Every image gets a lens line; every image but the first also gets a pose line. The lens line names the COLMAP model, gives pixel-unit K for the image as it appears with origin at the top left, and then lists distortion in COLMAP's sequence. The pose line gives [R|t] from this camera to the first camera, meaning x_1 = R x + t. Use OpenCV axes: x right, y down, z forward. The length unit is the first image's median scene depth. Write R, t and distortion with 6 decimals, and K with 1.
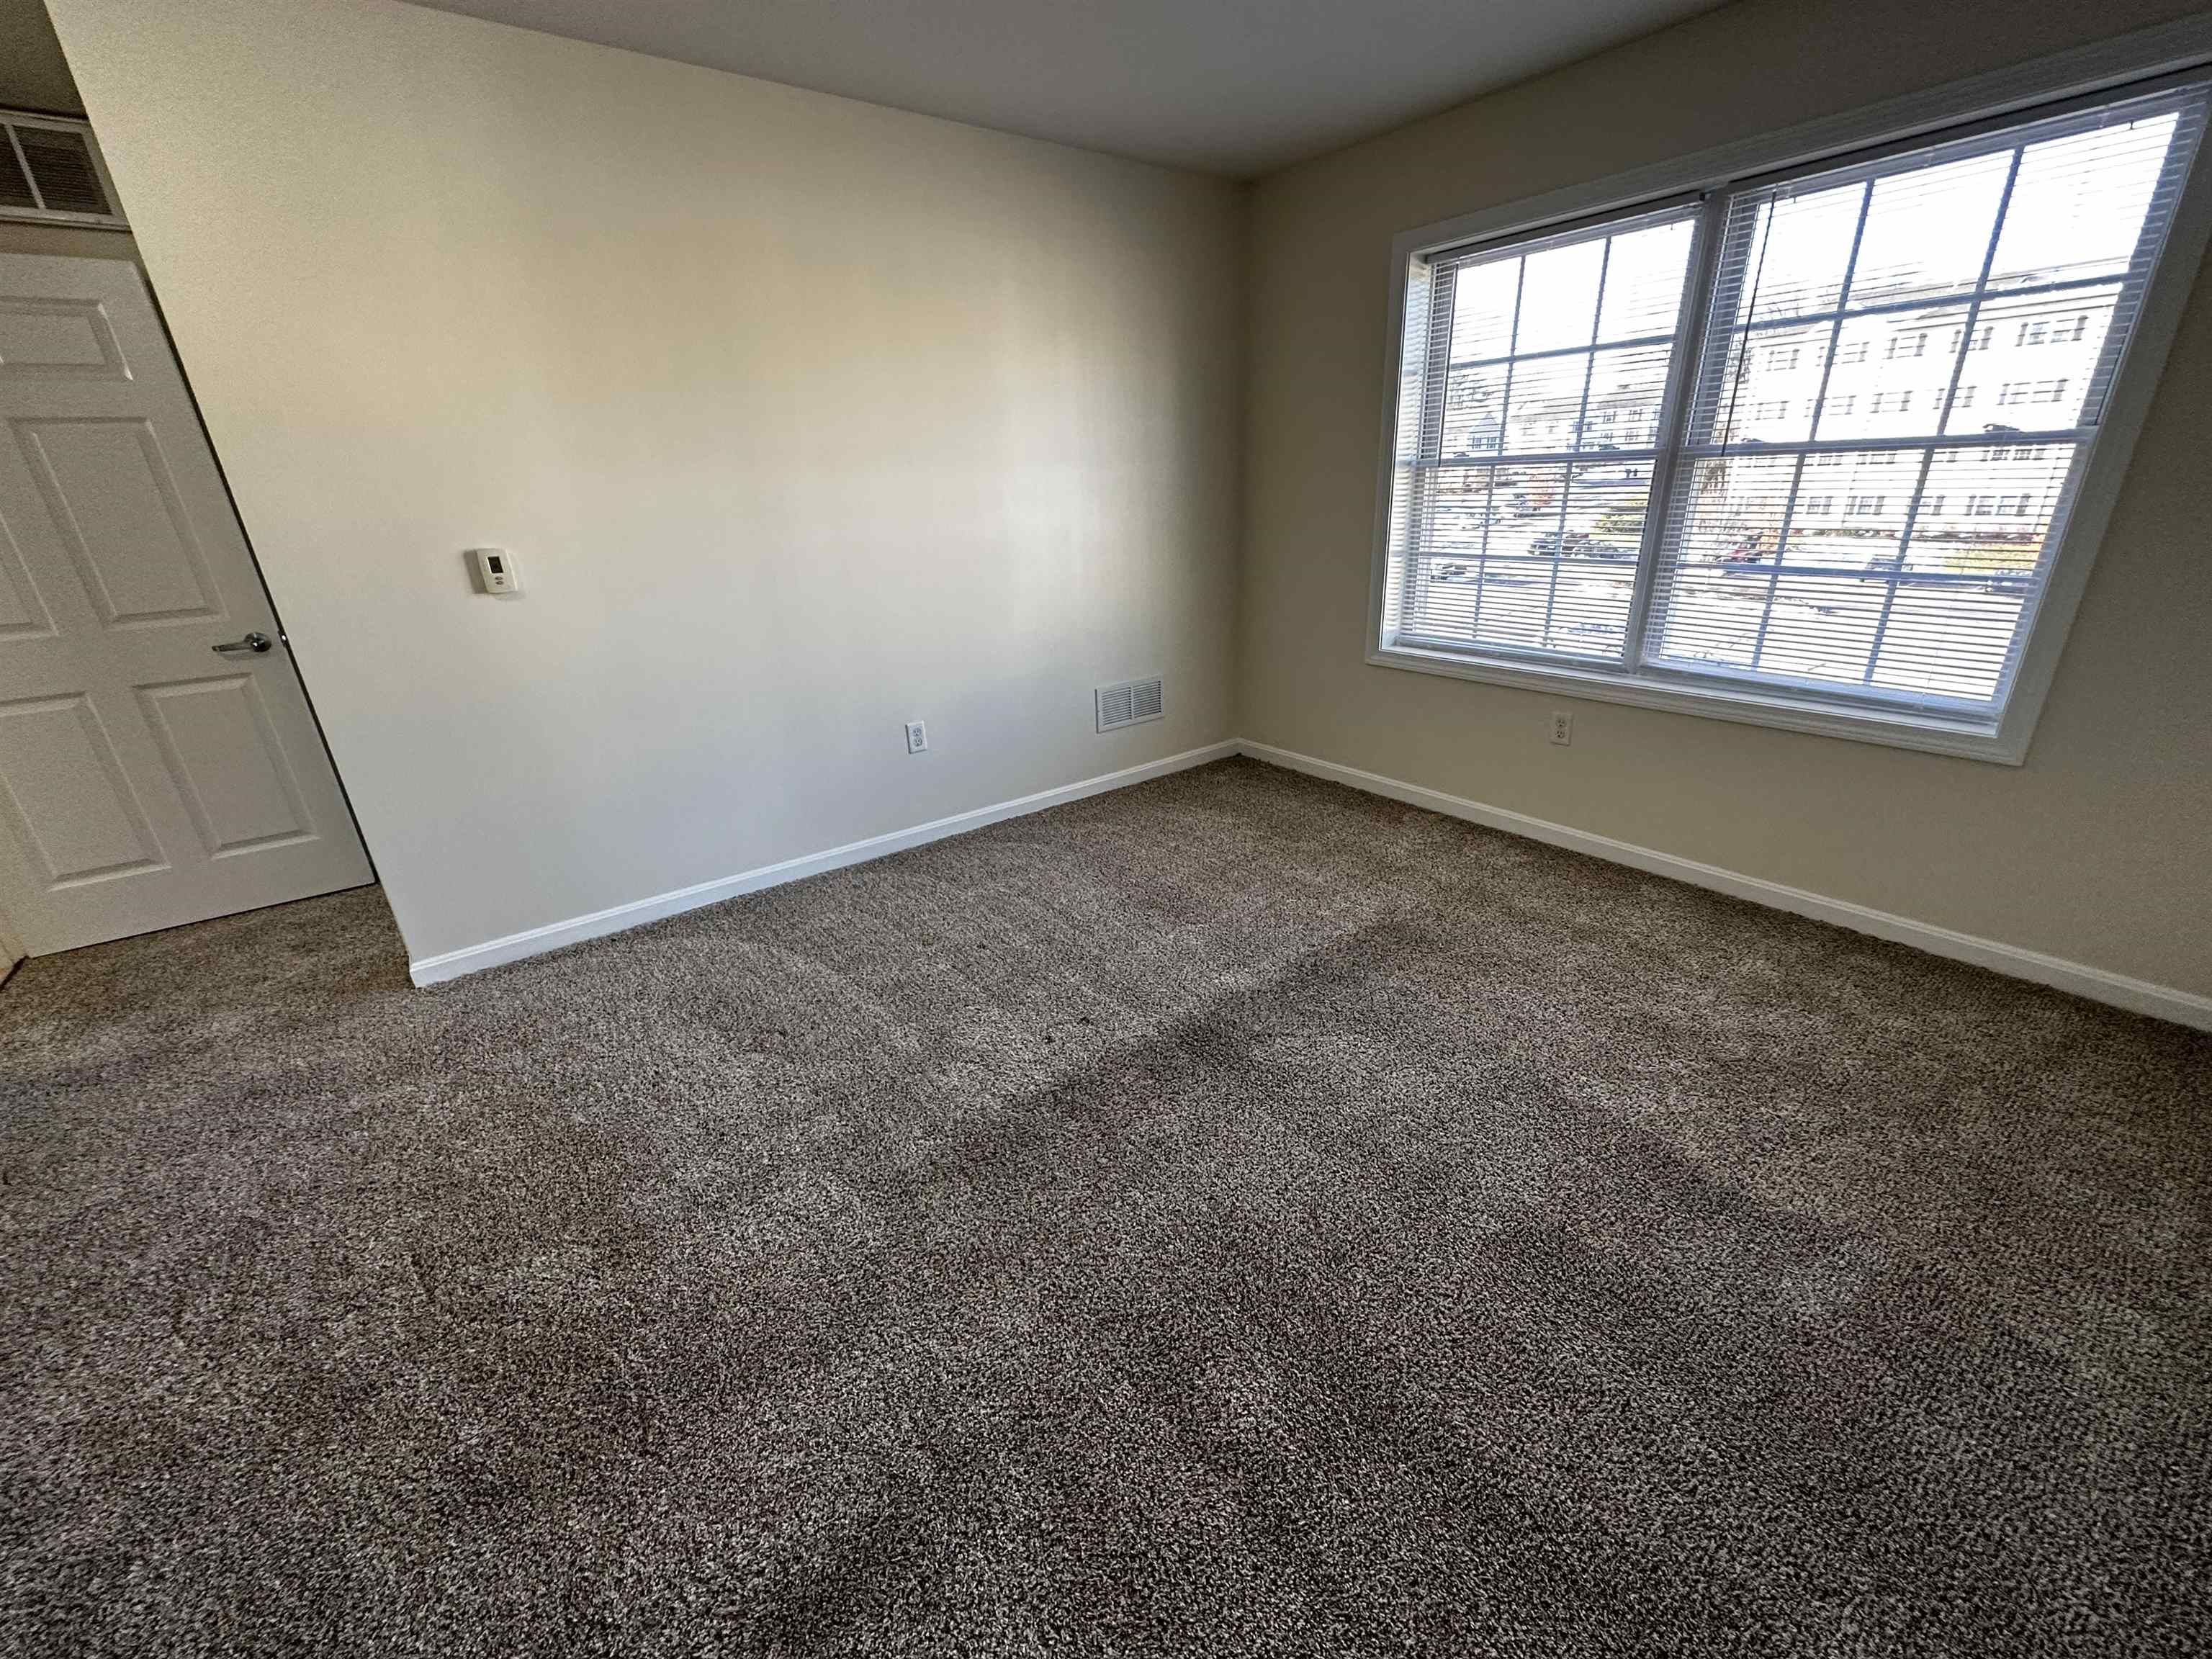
lens RADIAL K [[896.2, 0, 1103.5], [0, 896.2, 836.0], [0, 0, 1]] dist [0.000559, 0.000335]
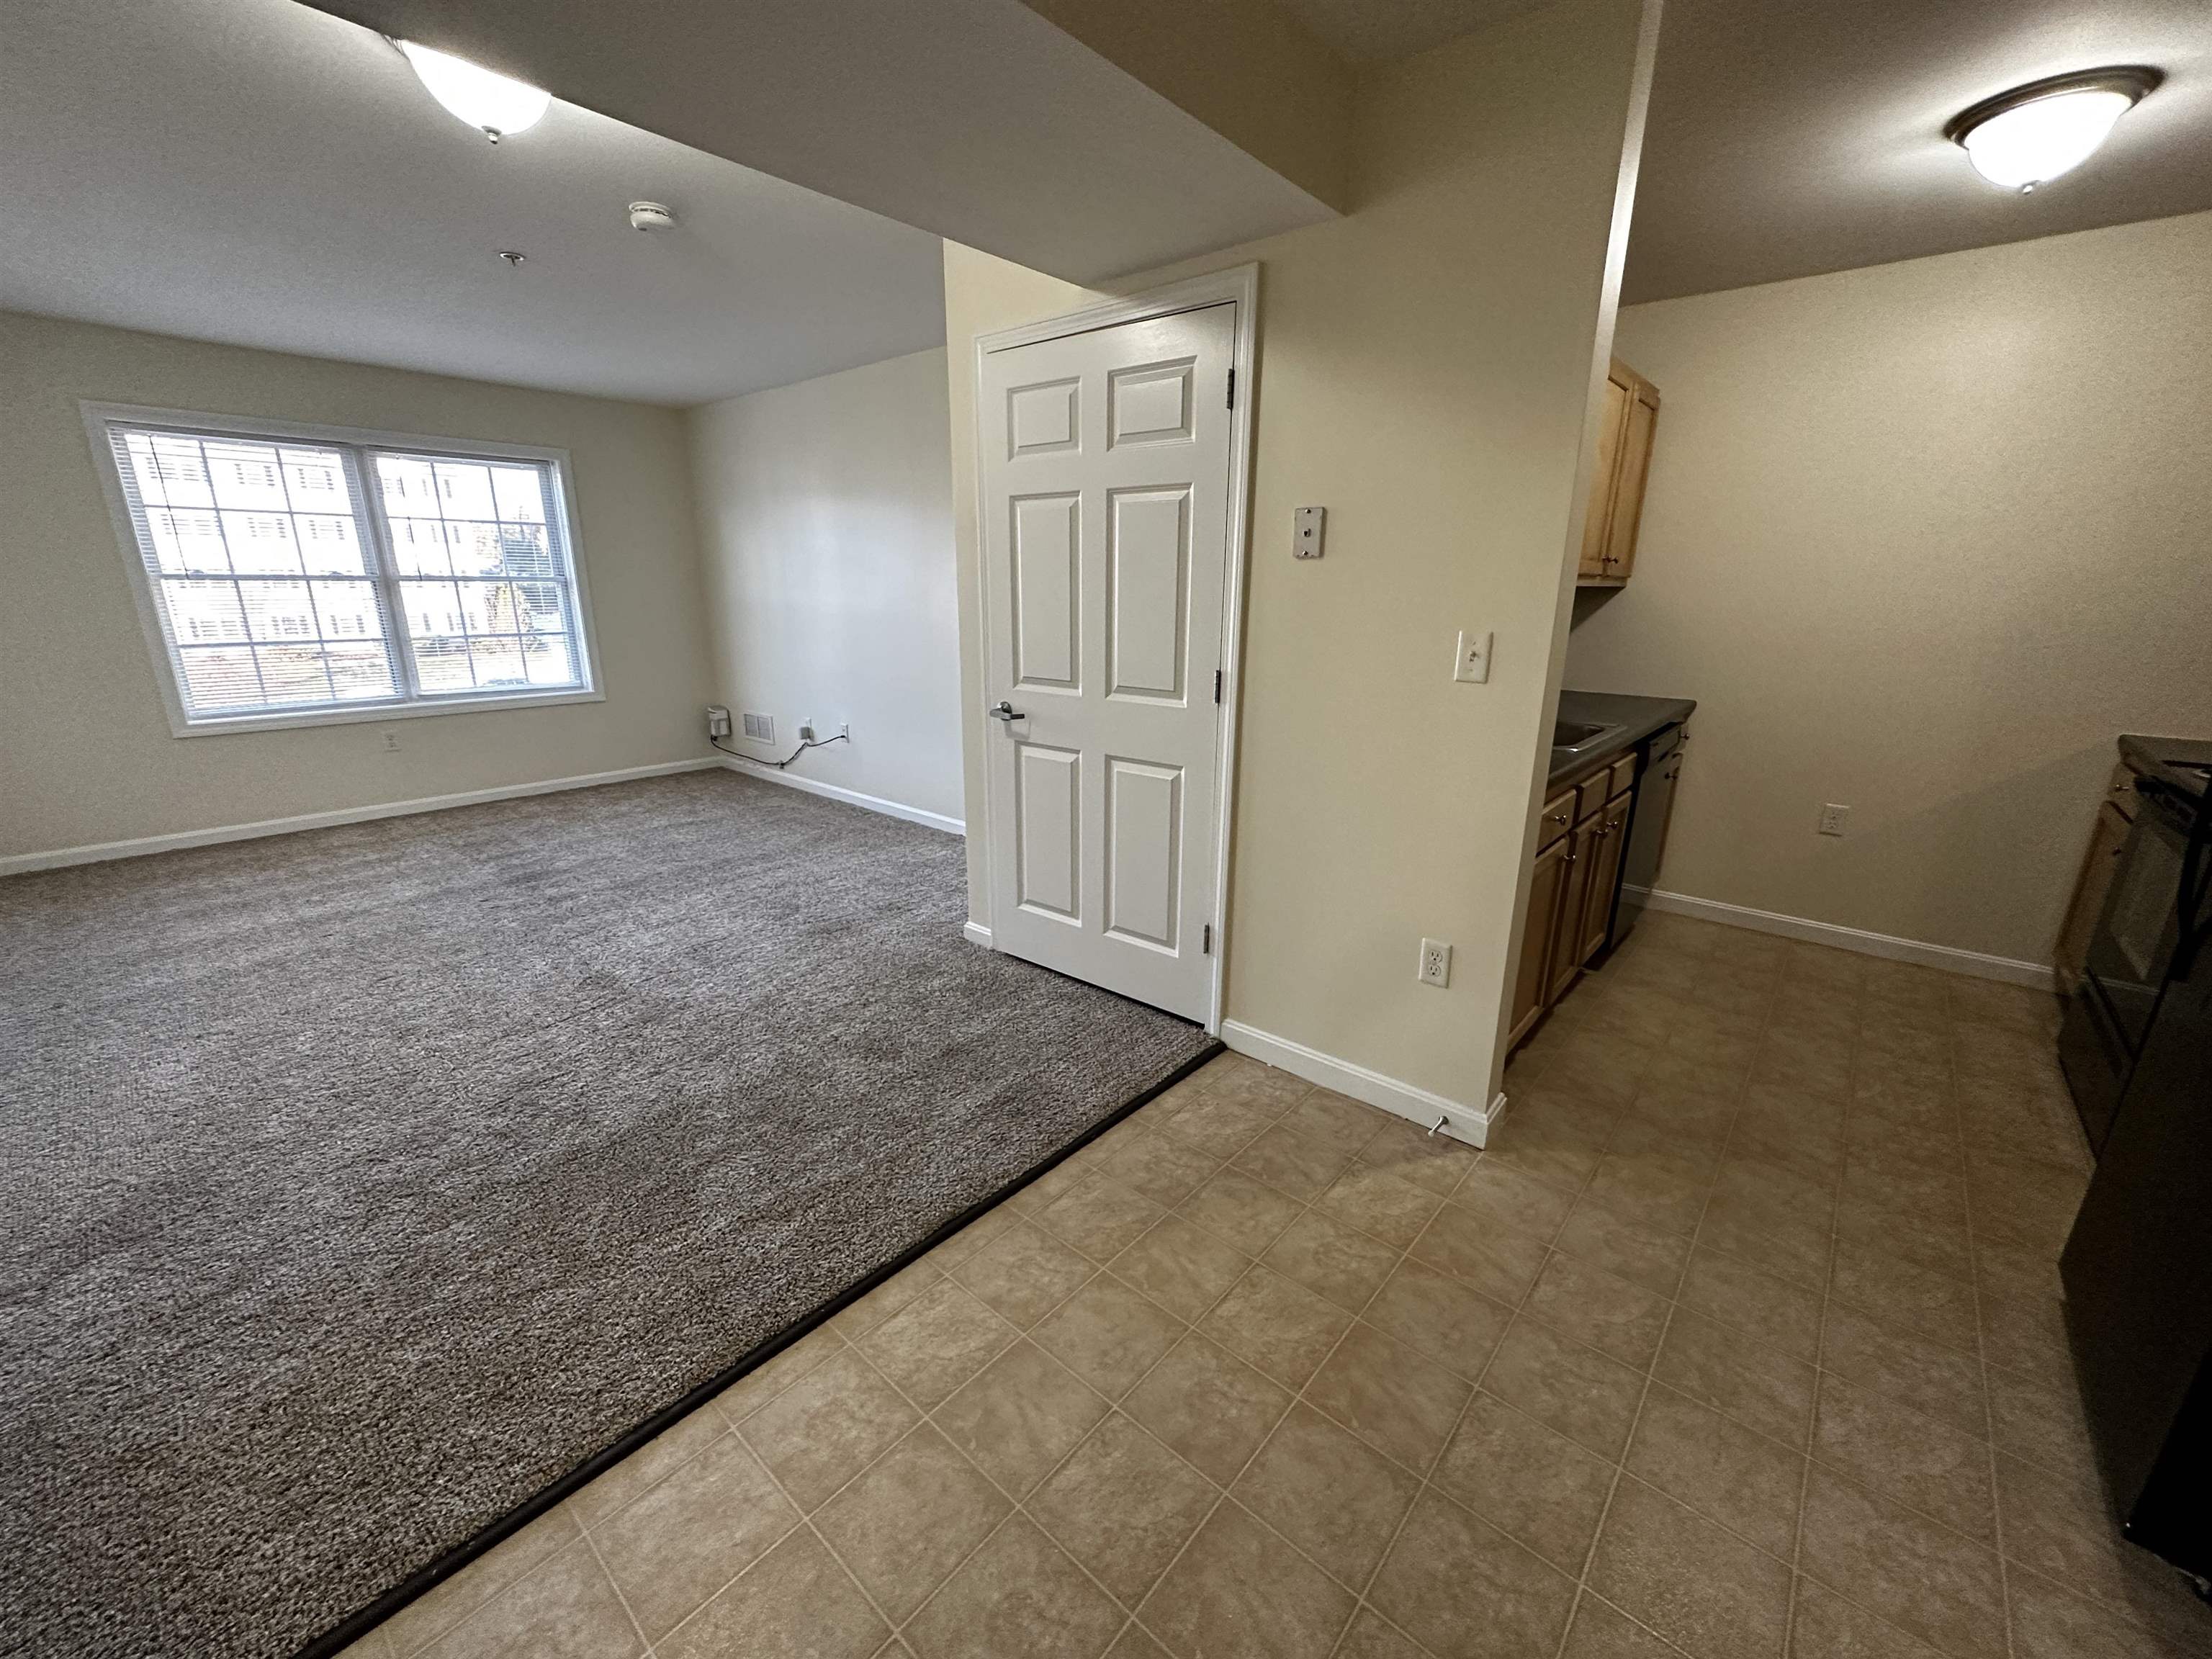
lens RADIAL K [[896.2, 0, 1095.2], [0, 896.2, 836.1], [0, 0, 1]] dist [0.000559, 0.000335]
pose [[-0.208240, -0.231977, 0.950170, -1.799471], [0.365831, 0.882481, 0.295627, 0.022259], [-0.907085, 0.409163, -0.098903, 0.118743]]
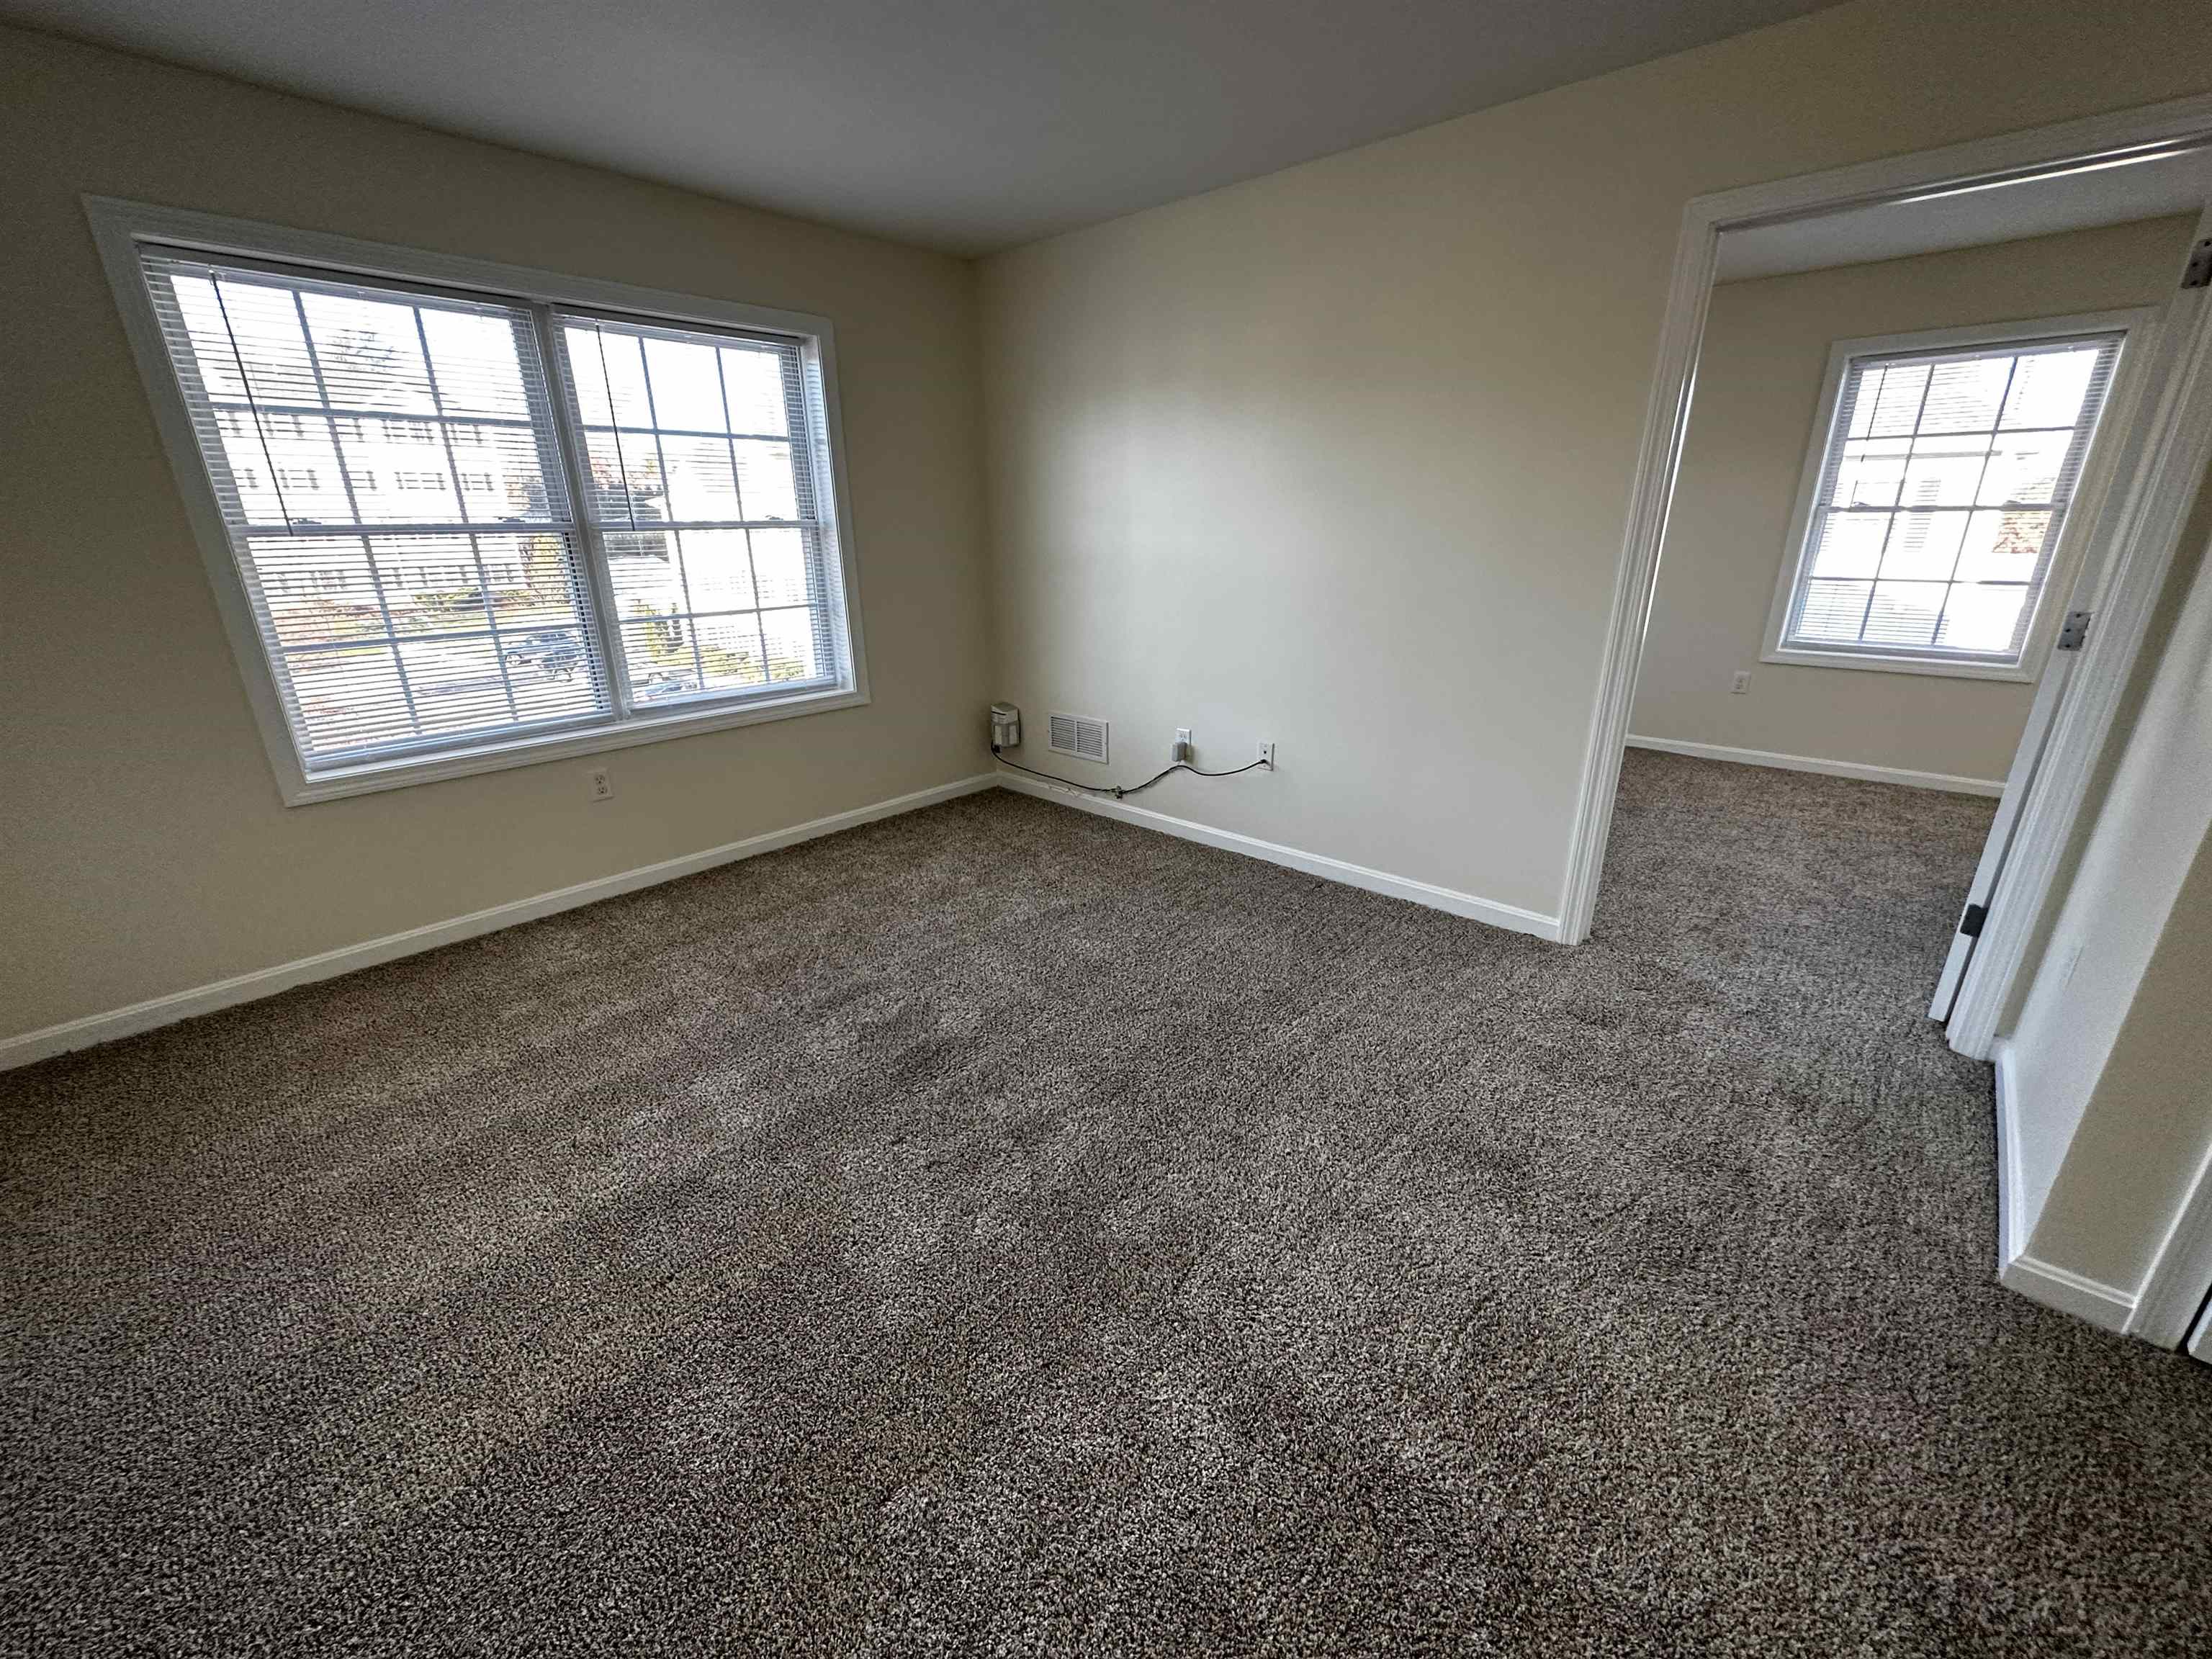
lens RADIAL K [[896.2, 0, 1092.2], [0, 896.2, 838.3], [0, 0, 1]] dist [0.000559, 0.000335]
pose [[-0.180622, -0.291757, 0.939283, -0.795275], [0.384018, 0.858272, 0.340440, -0.275633], [-0.905486, 0.422193, -0.042983, 0.764029]]
